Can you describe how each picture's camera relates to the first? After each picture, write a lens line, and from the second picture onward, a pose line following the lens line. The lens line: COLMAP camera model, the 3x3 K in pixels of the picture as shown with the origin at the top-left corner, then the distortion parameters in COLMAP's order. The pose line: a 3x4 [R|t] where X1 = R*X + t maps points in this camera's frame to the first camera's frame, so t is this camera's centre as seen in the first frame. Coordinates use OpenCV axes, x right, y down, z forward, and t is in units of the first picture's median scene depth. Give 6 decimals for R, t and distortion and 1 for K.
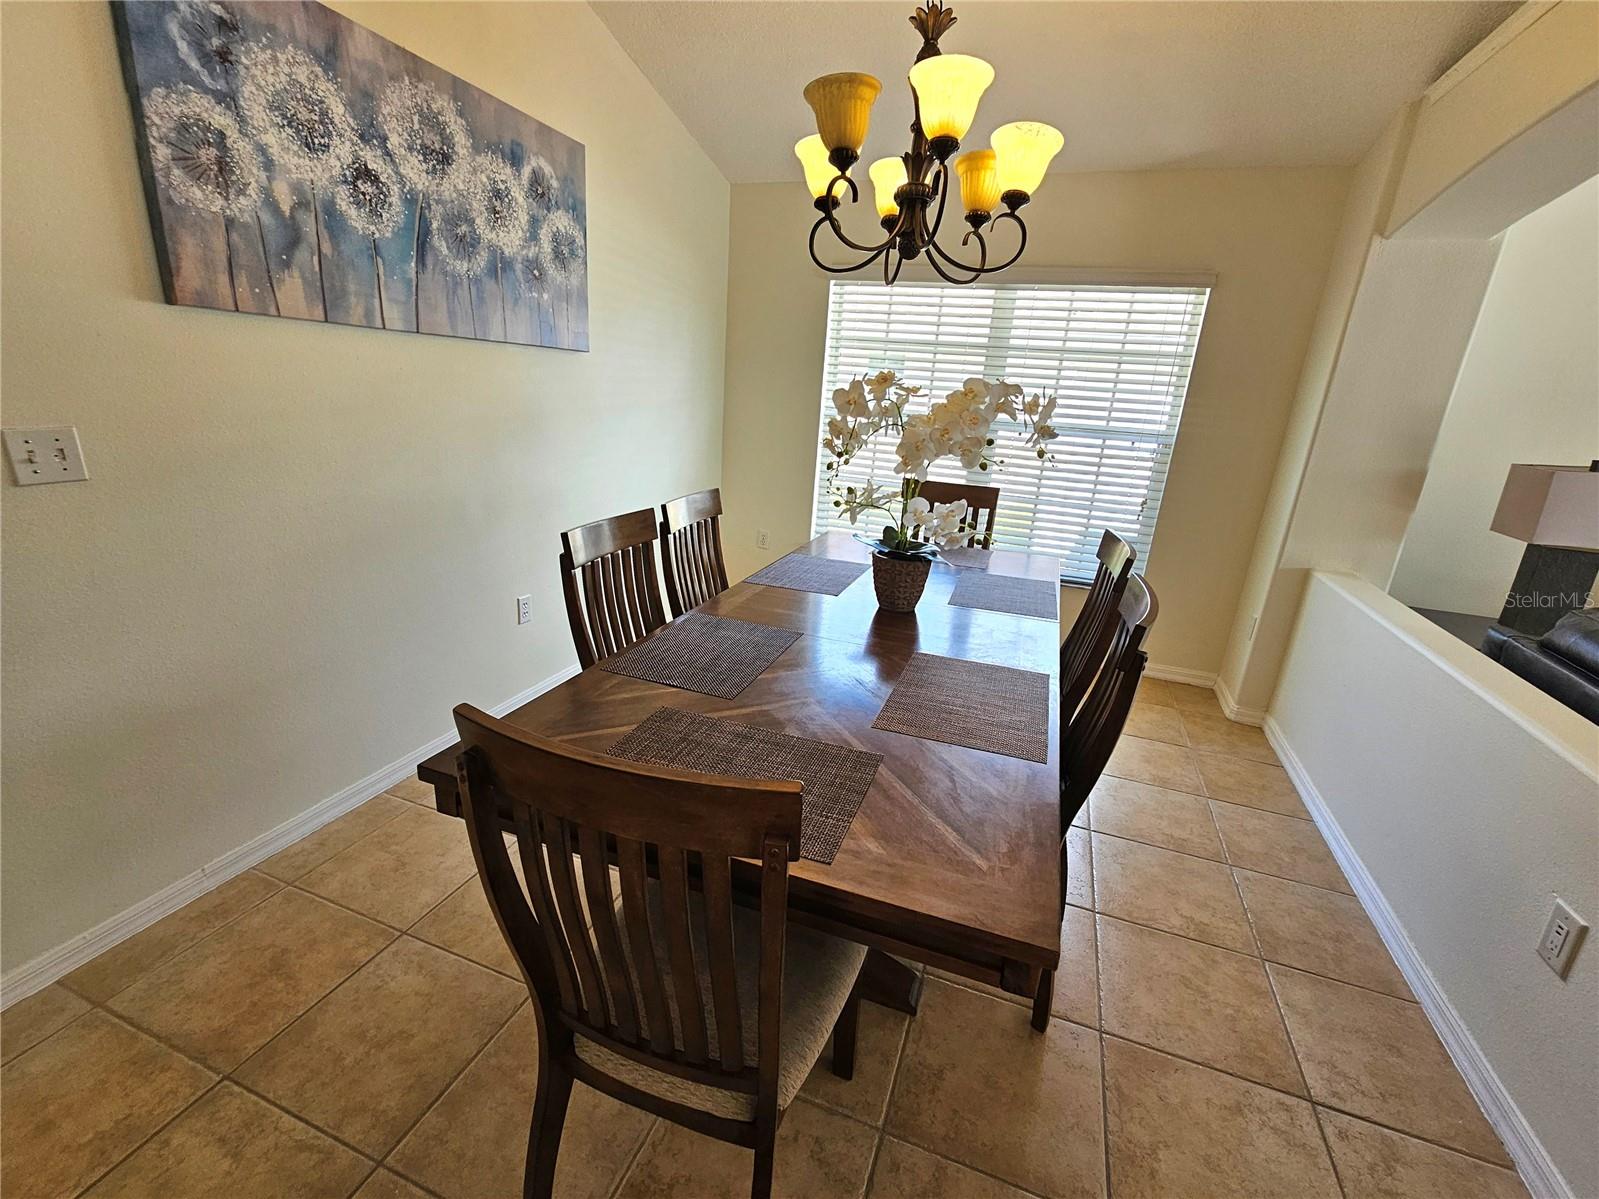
lens RADIAL K [[695.6, 0, 793.1], [0, 695.6, 607.5], [0, 0, 1]] dist [-0.001324, -0.000403]
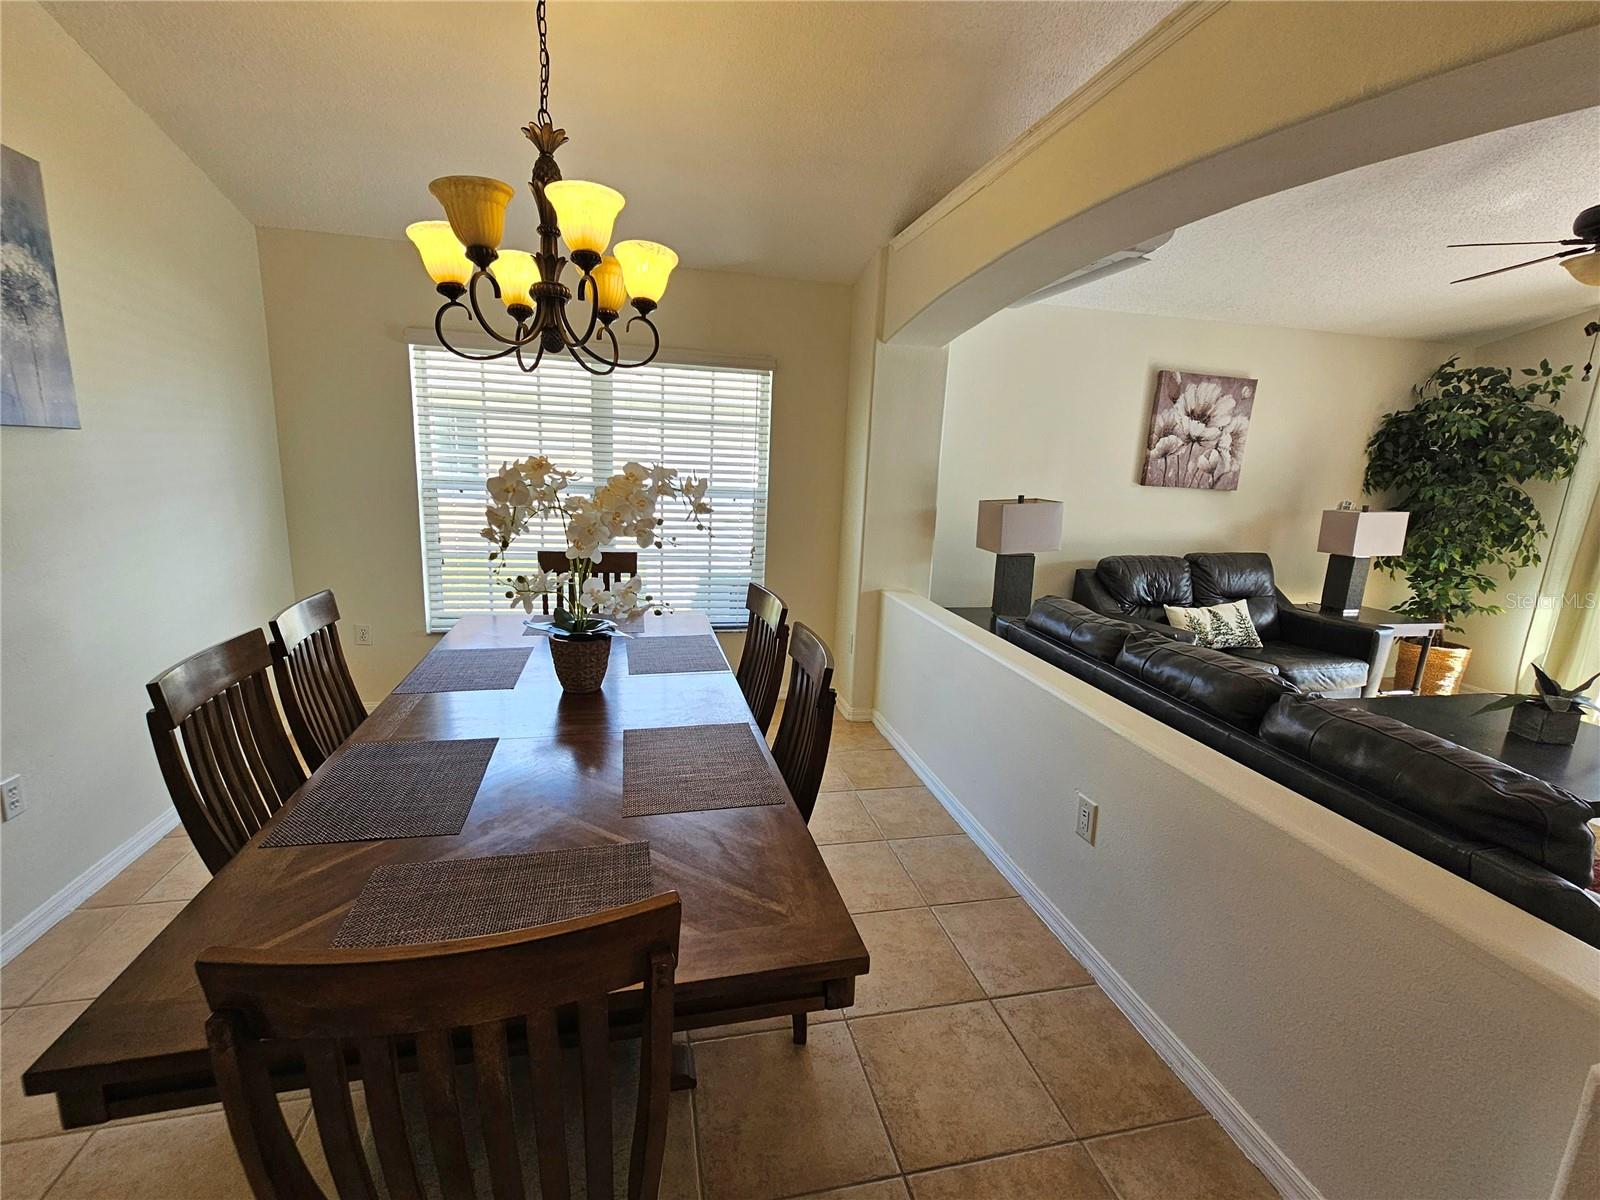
lens RADIAL K [[707.1, 0, 794.0], [0, 707.1, 606.1], [0, 0, 1]] dist [-0.000272, -0.000259]
pose [[0.835505, -0.141608, 0.530922, -0.117419], [0.179829, 0.983481, -0.020679, -0.040692], [-0.519223, 0.112753, 0.847168, -0.017615]]
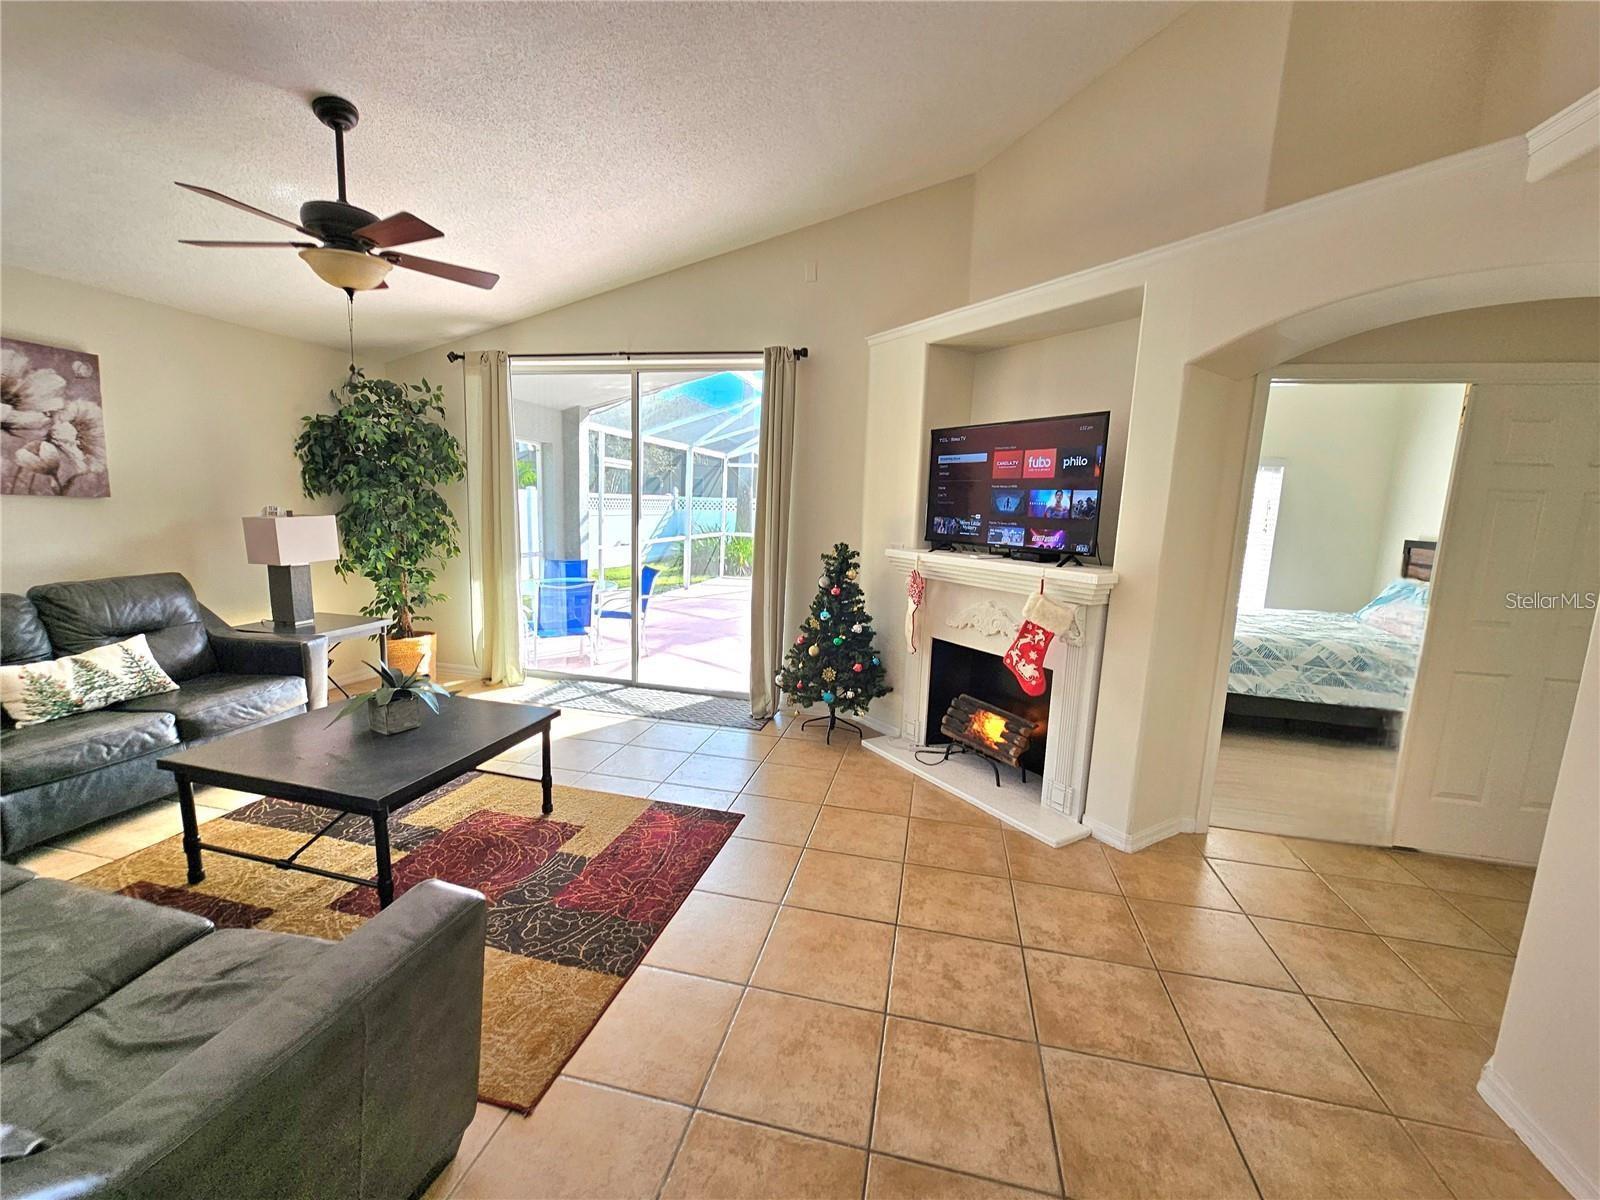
lens RADIAL K [[656.9, 0, 795.3], [0, 656.9, 603.9], [0, 0, 1]] dist [0.001042, -0.000247]
pose [[-0.132984, -0.217133, 0.967041, 0.446956], [0.264114, 0.932662, 0.245733, 0.096579], [-0.955280, 0.288087, -0.066682, -0.313816]]
